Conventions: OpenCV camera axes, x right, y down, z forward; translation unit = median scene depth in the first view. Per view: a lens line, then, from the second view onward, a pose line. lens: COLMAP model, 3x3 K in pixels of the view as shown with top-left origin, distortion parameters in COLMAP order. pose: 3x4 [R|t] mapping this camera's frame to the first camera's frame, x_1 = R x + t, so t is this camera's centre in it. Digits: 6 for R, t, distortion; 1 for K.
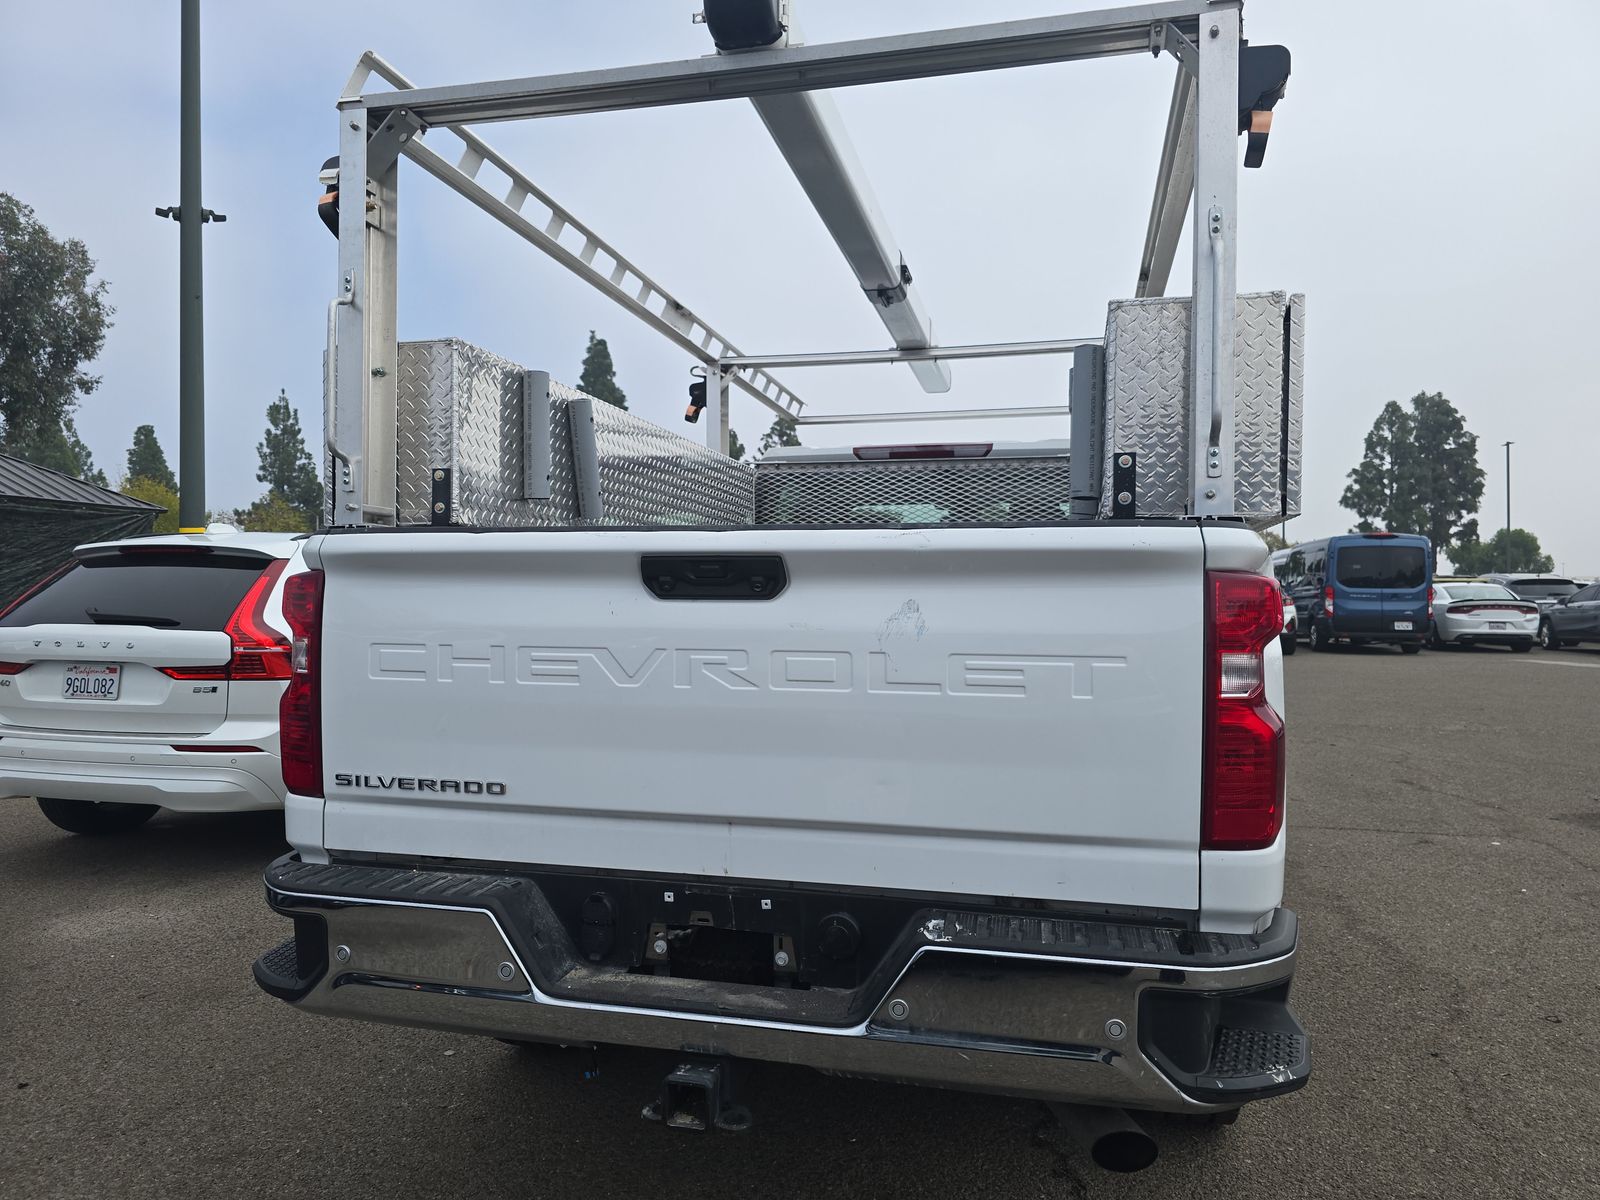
lens RADIAL K [[1096.7, 0, 800.0], [0, 1096.7, 600.0], [0, 0, 1]] dist [0.064170, -0.070083]
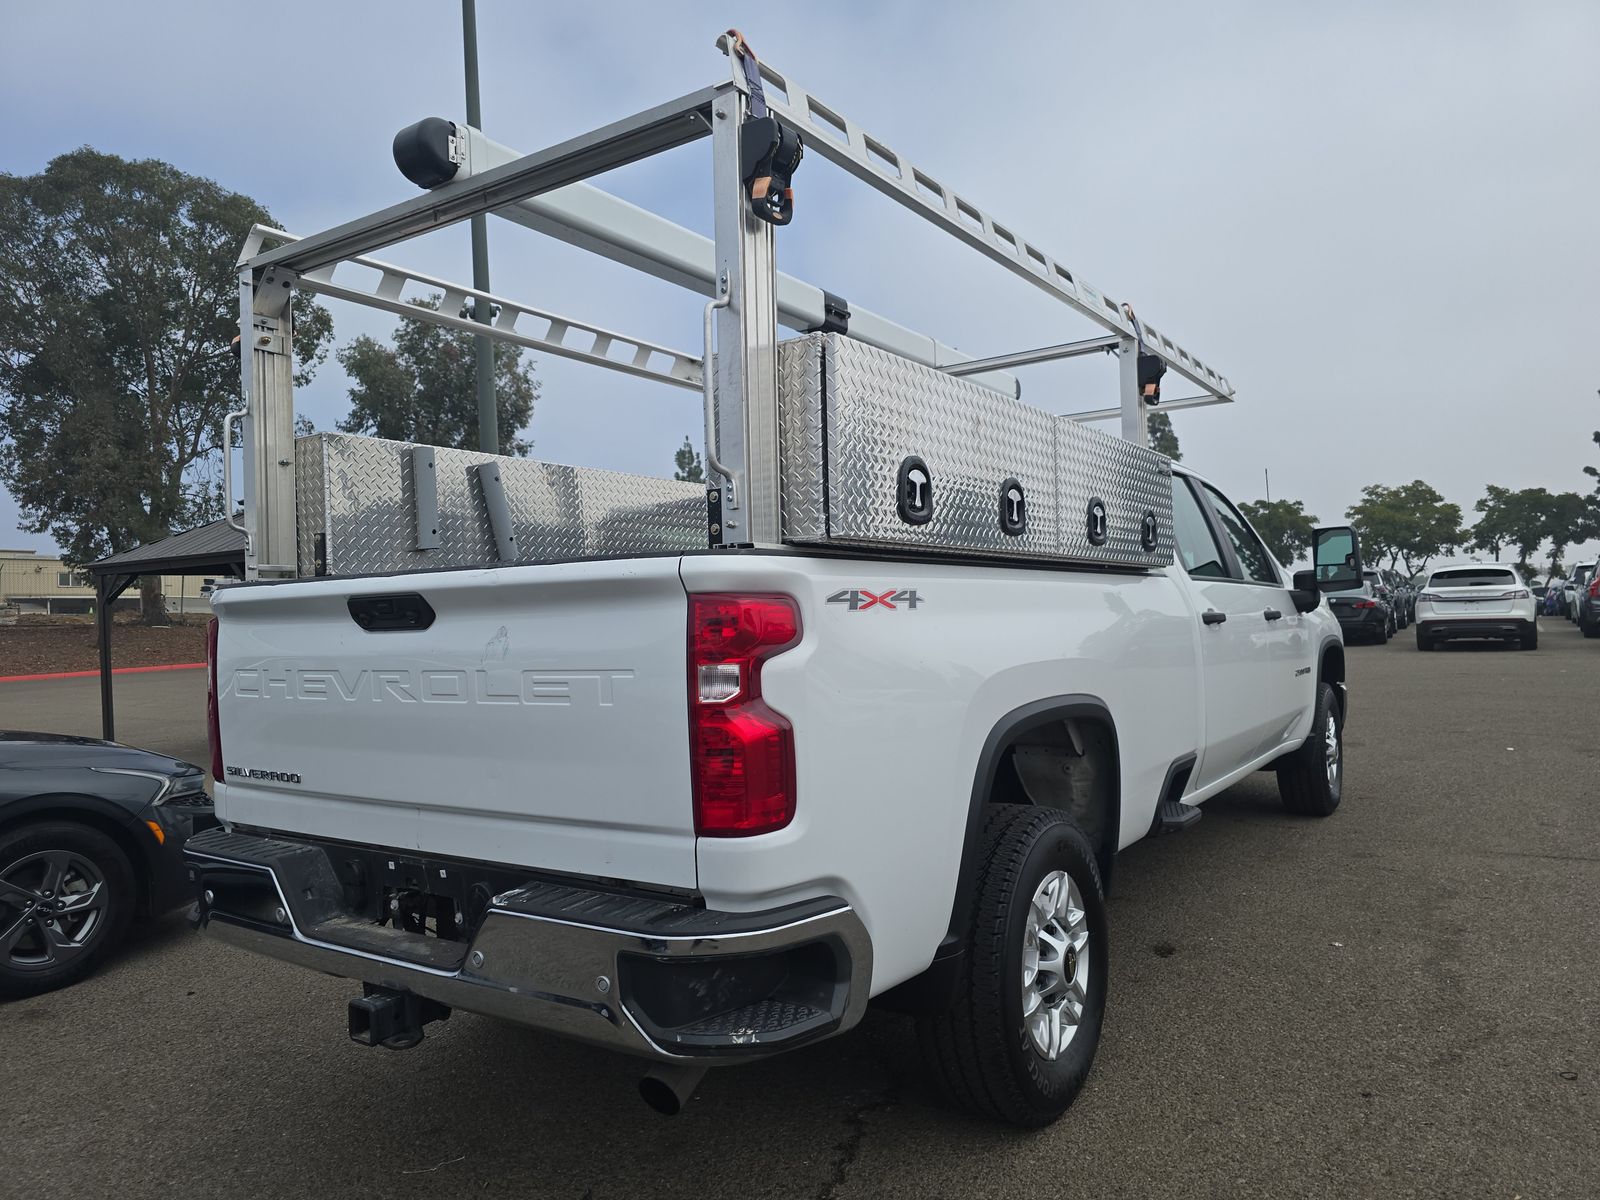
lens RADIAL K [[1088.9, 0, 804.8], [0, 1088.9, 611.3], [0, 0, 1]] dist [0.070377, -0.060746]
pose [[0.936992, -0.036879, -0.347398, 0.657198], [0.036819, 0.999299, -0.006778, 0.002883], [0.347404, -0.006440, 0.937693, -0.017801]]
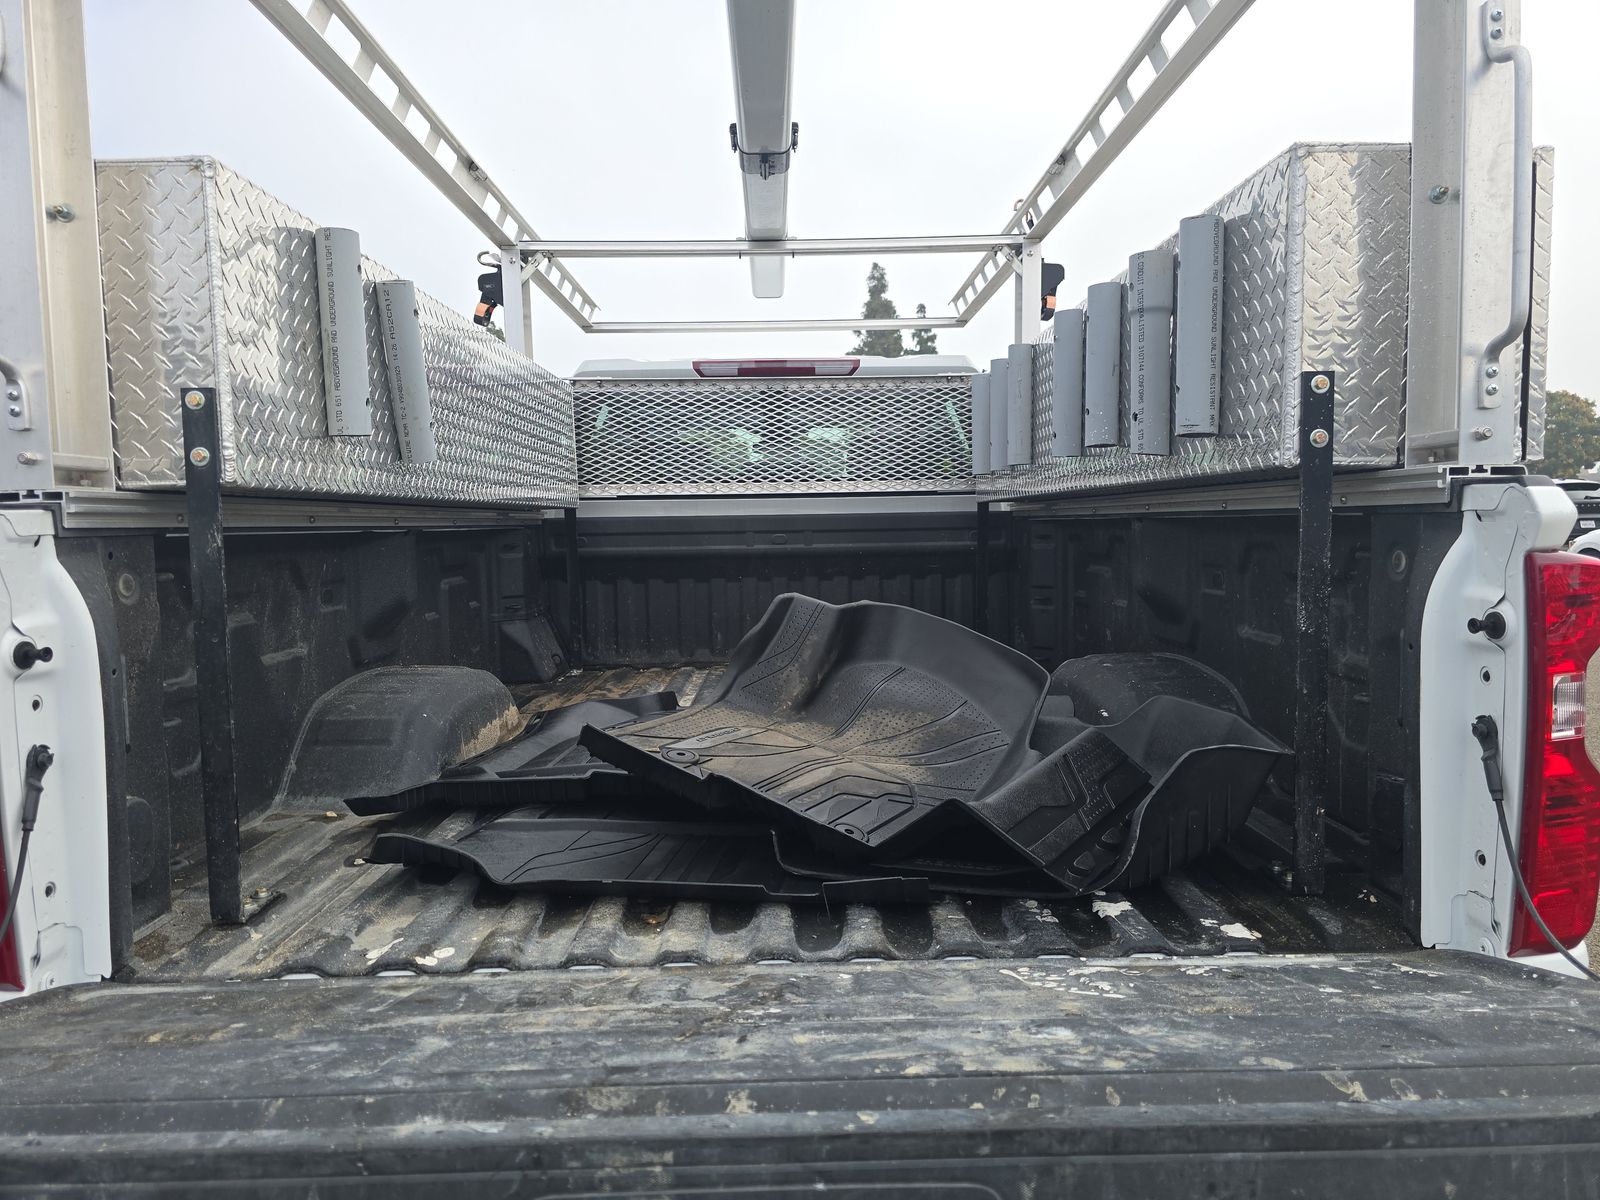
lens RADIAL K [[1088.9, 0, 804.8], [0, 1088.9, 611.3], [0, 0, 1]] dist [0.070377, -0.060746]
pose [[0.965967, -0.046699, 0.254414, -0.170091], [0.024892, 0.995786, 0.088269, -0.045490], [-0.257464, -0.078932, 0.963059, 0.347733]]
